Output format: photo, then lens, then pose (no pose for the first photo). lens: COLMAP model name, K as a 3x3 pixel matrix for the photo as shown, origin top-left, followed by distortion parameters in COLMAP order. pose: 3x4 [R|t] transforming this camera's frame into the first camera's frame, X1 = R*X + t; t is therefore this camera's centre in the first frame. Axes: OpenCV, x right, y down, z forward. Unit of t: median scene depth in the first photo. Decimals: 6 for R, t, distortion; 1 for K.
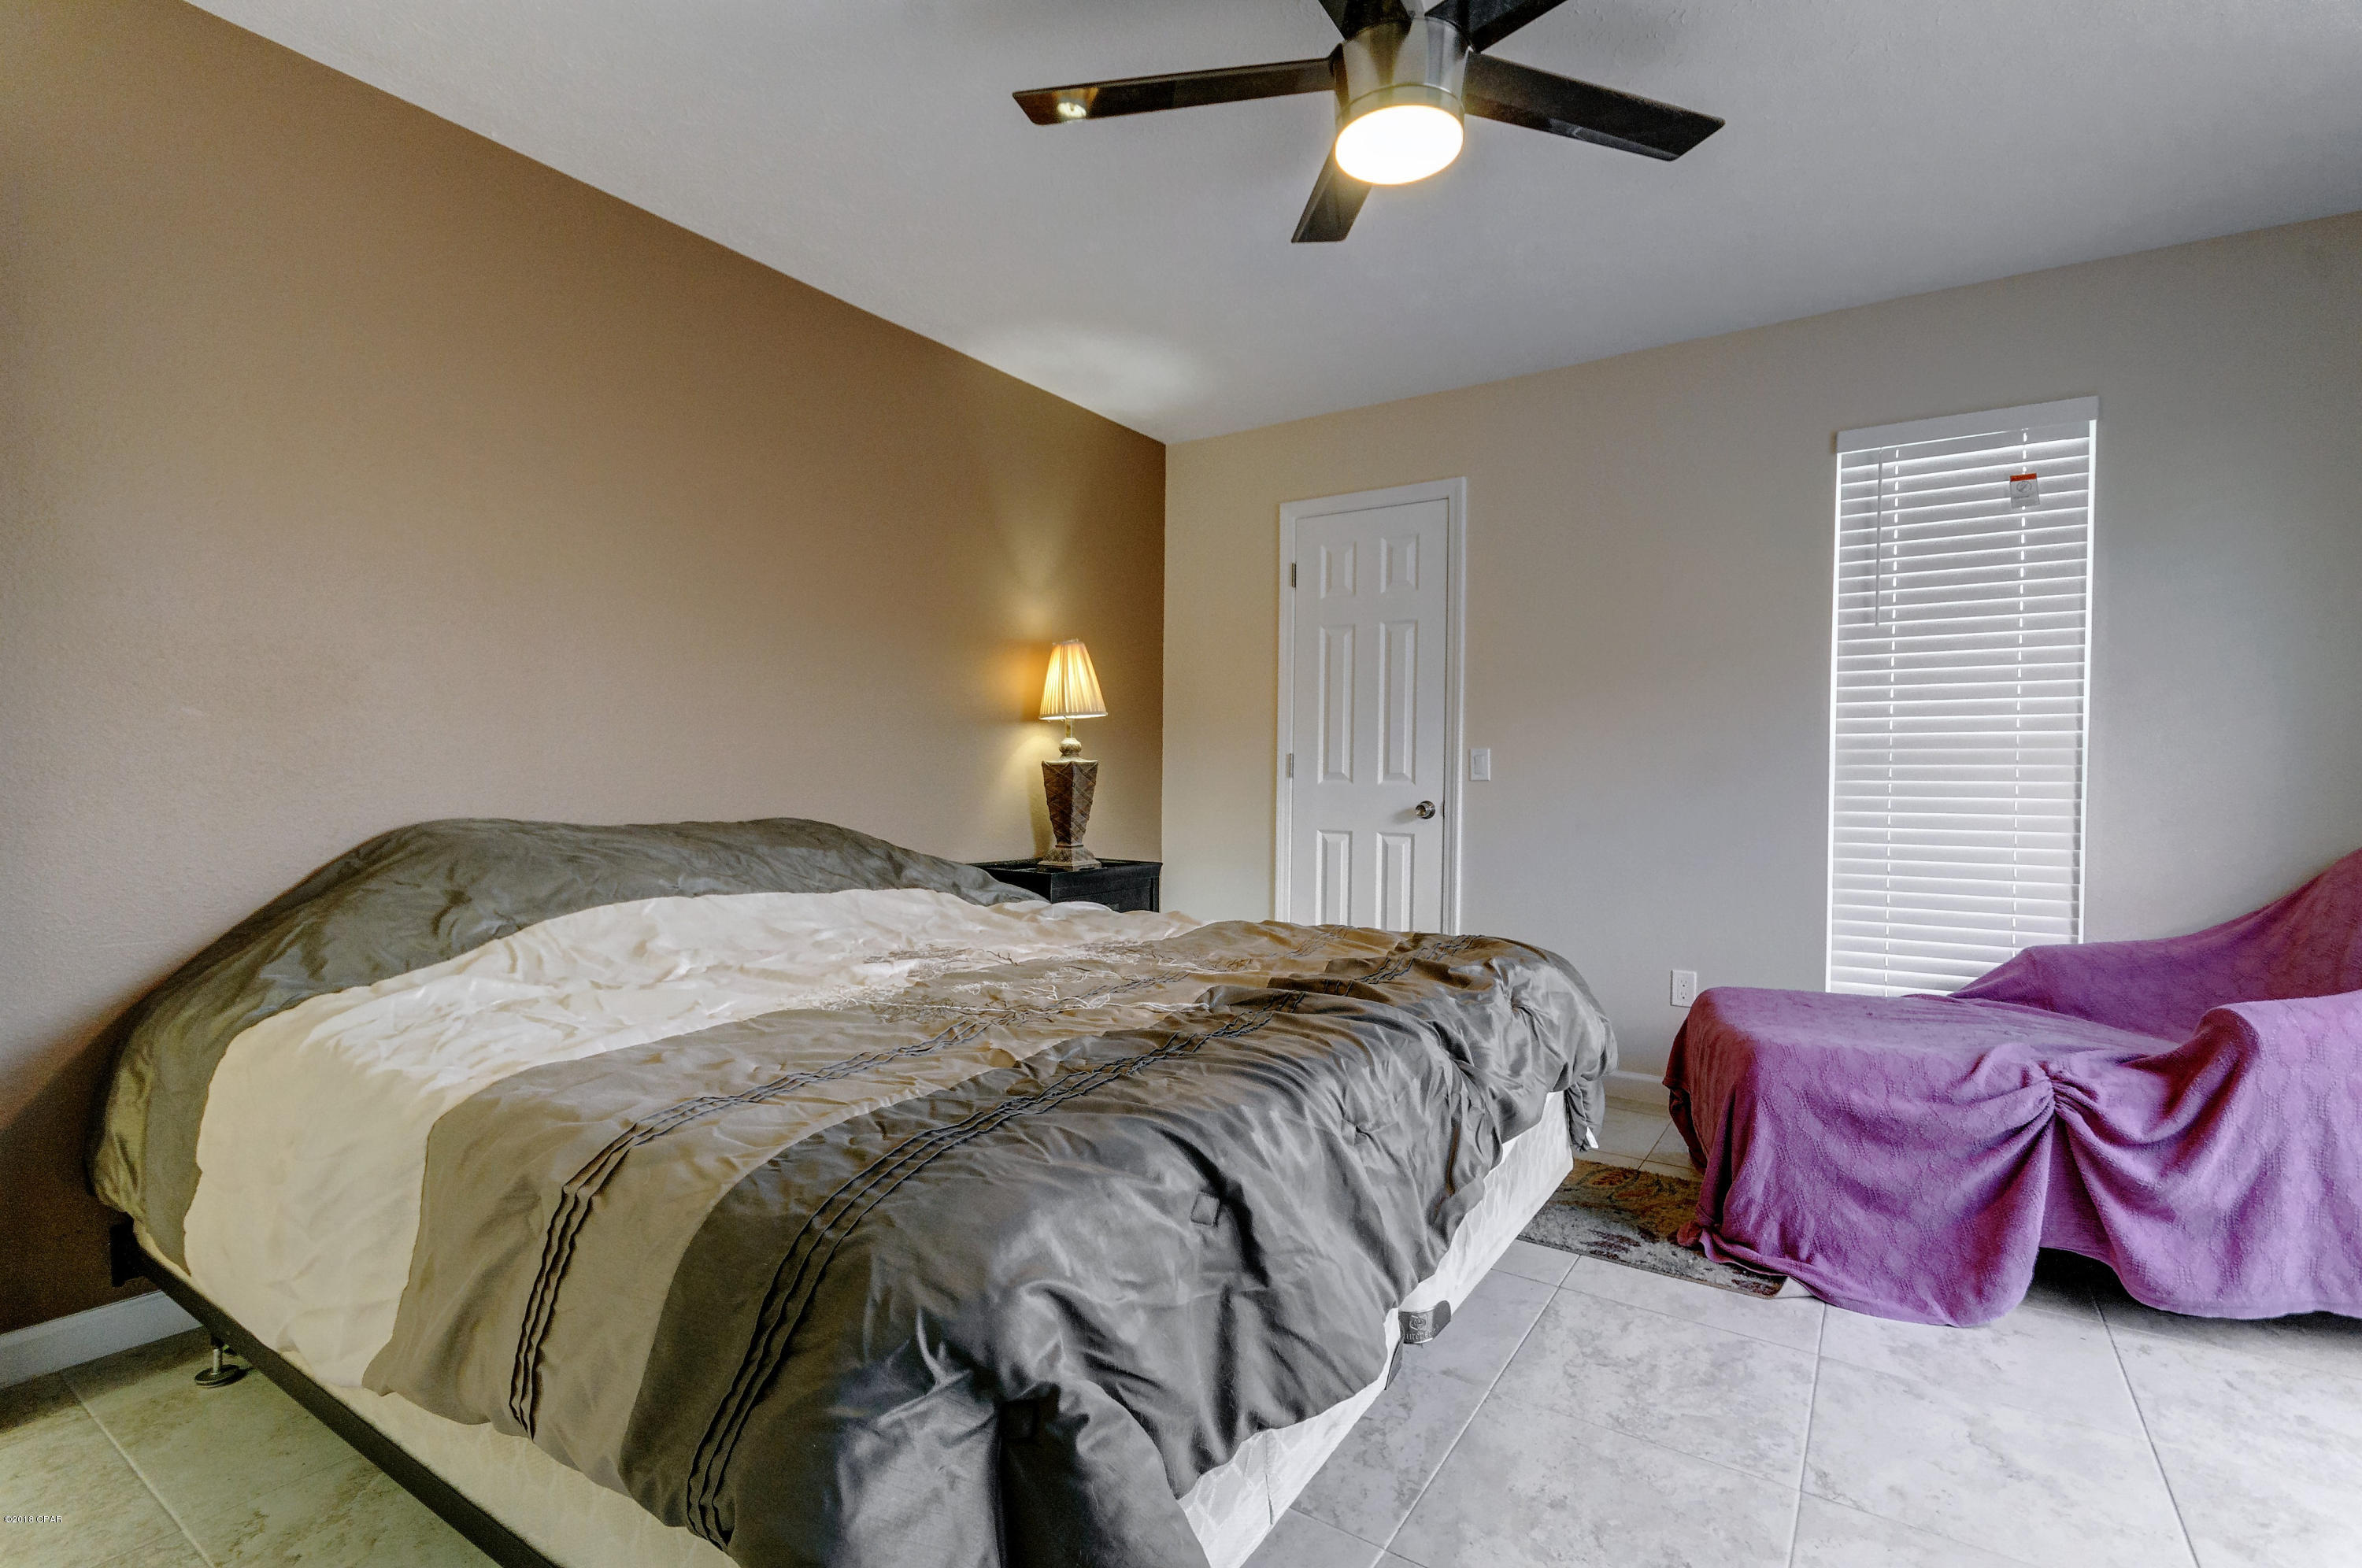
lens RADIAL K [[1098.7, 0, 1180.3], [0, 1098.7, 787.1], [0, 0, 1]] dist [0.000464, 0.000007]
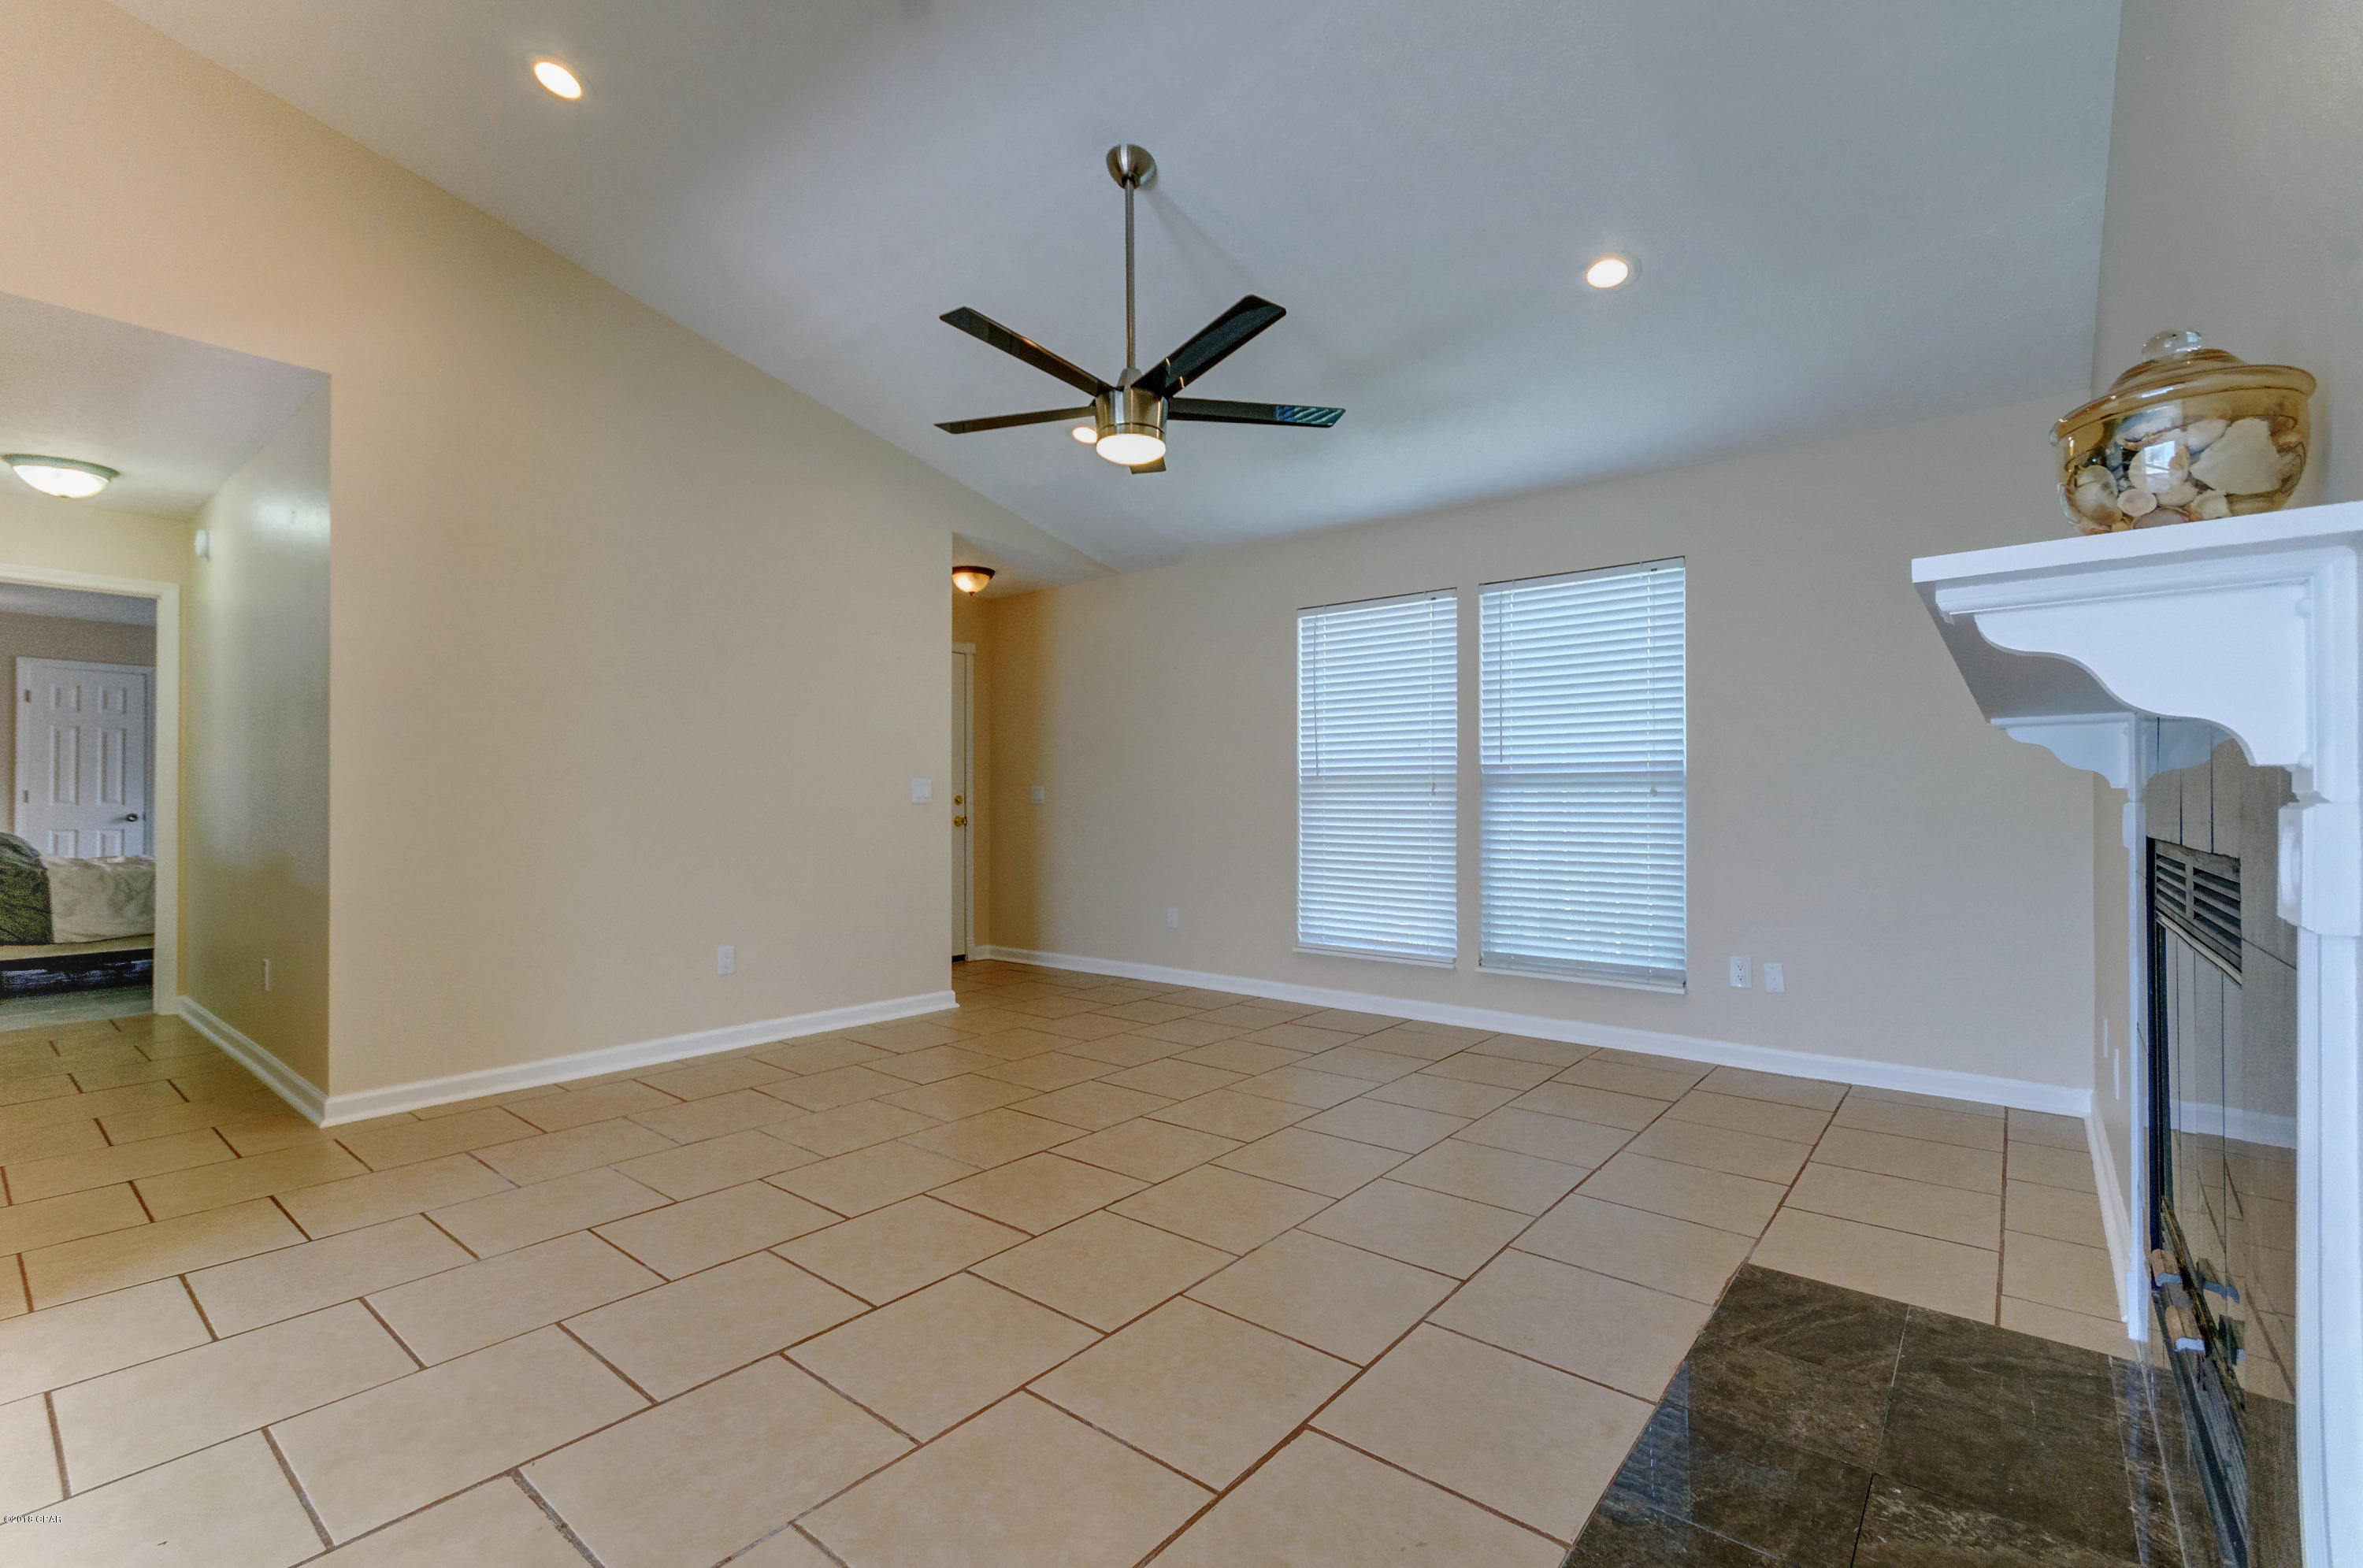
lens RADIAL K [[1035.6, 0, 1167.1], [0, 1035.6, 793.7], [0, 0, 1]] dist [0.004165, -0.001350]
pose [[0.111698, -0.000541, 0.993742, -1.537238], [0.006720, 0.999977, -0.000211, -0.011331], [-0.993719, 0.006702, 0.111699, -1.215765]]
